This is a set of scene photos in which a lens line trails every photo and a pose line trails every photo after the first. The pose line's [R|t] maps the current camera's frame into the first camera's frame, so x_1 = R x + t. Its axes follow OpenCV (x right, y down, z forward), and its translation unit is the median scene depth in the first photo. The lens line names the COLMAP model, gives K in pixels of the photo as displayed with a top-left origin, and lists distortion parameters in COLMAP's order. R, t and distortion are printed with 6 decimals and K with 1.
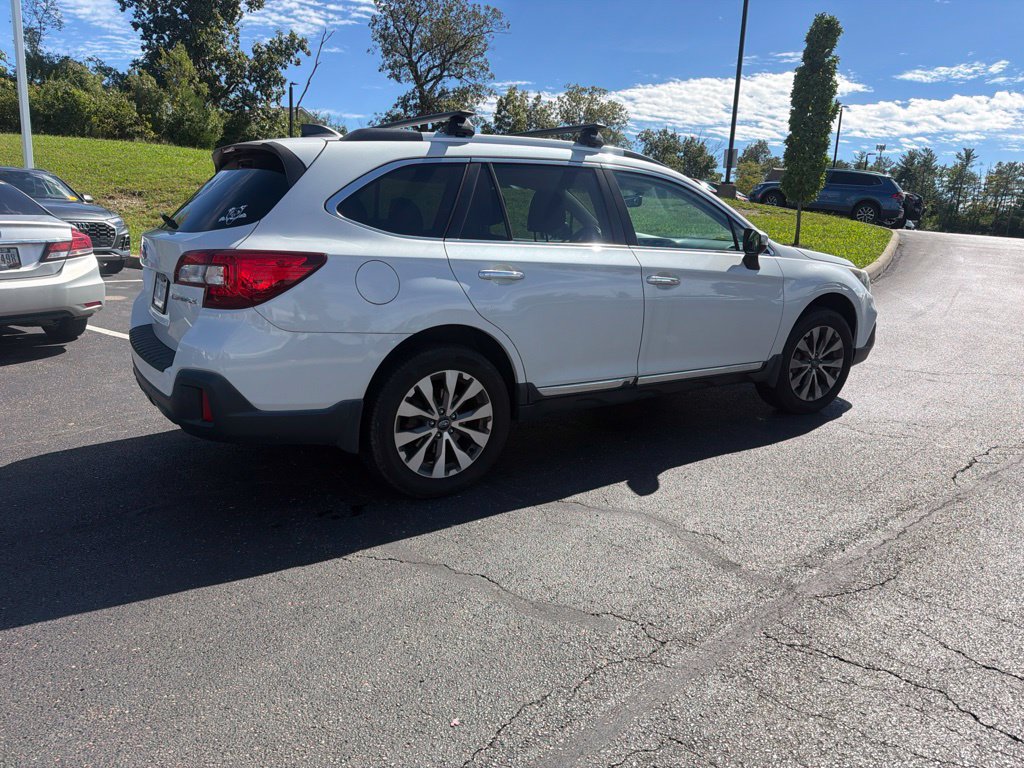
lens RADIAL K [[728.5, 0, 520.7], [0, 728.5, 380.7], [0, 0, 1]] dist [0.019697, -0.024424]
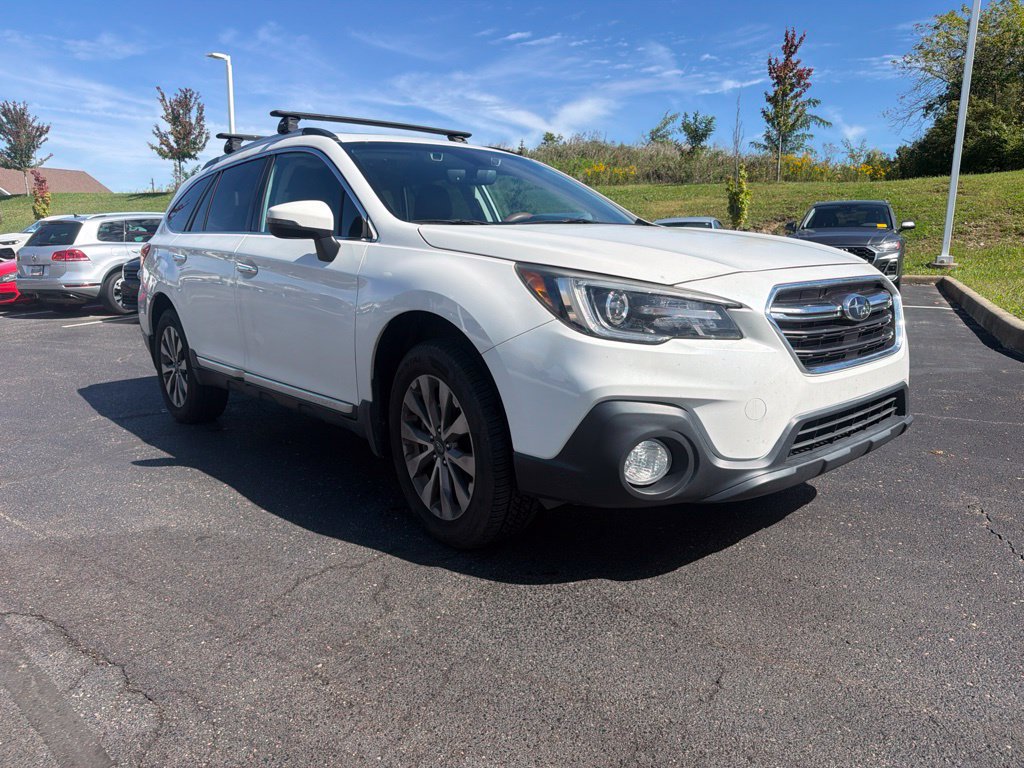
lens RADIAL K [[728.5, 0, 520.2], [0, 728.5, 375.6], [0, 0, 1]] dist [0.019697, -0.024424]
pose [[0.133100, 0.139166, -0.981283, 0.841158], [-0.201268, 0.973258, 0.110728, -0.130683], [0.970451, 0.182763, 0.157550, 0.891918]]
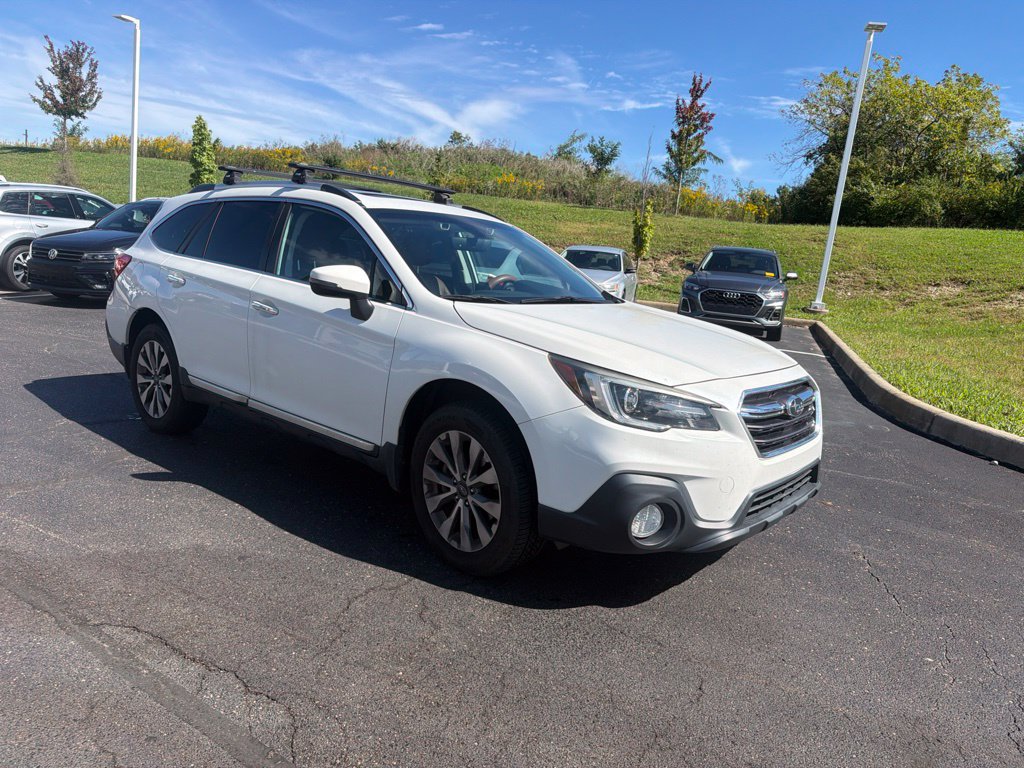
lens RADIAL K [[728.5, 0, 522.4], [0, 728.5, 373.3], [0, 0, 1]] dist [0.019697, -0.024424]
pose [[0.276242, 0.154678, -0.948559, 0.919442], [-0.288270, 0.954857, 0.071754, -0.165824], [0.916837, 0.253620, 0.308361, 0.765901]]
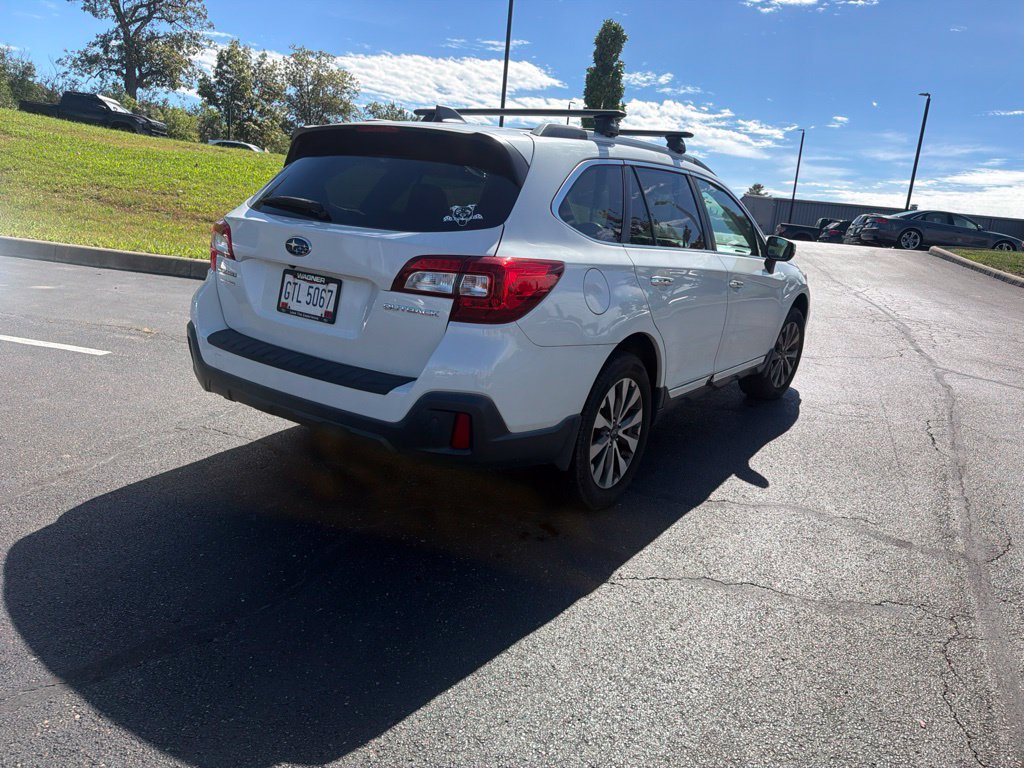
lens RADIAL K [[728.5, 0, 520.4], [0, 728.5, 379.6], [0, 0, 1]] dist [0.019697, -0.024424]
pose [[0.929293, -0.033268, 0.367842, -0.368301], [0.021732, 0.999135, 0.035462, -0.031775], [-0.368704, -0.024960, 0.929212, 0.083842]]
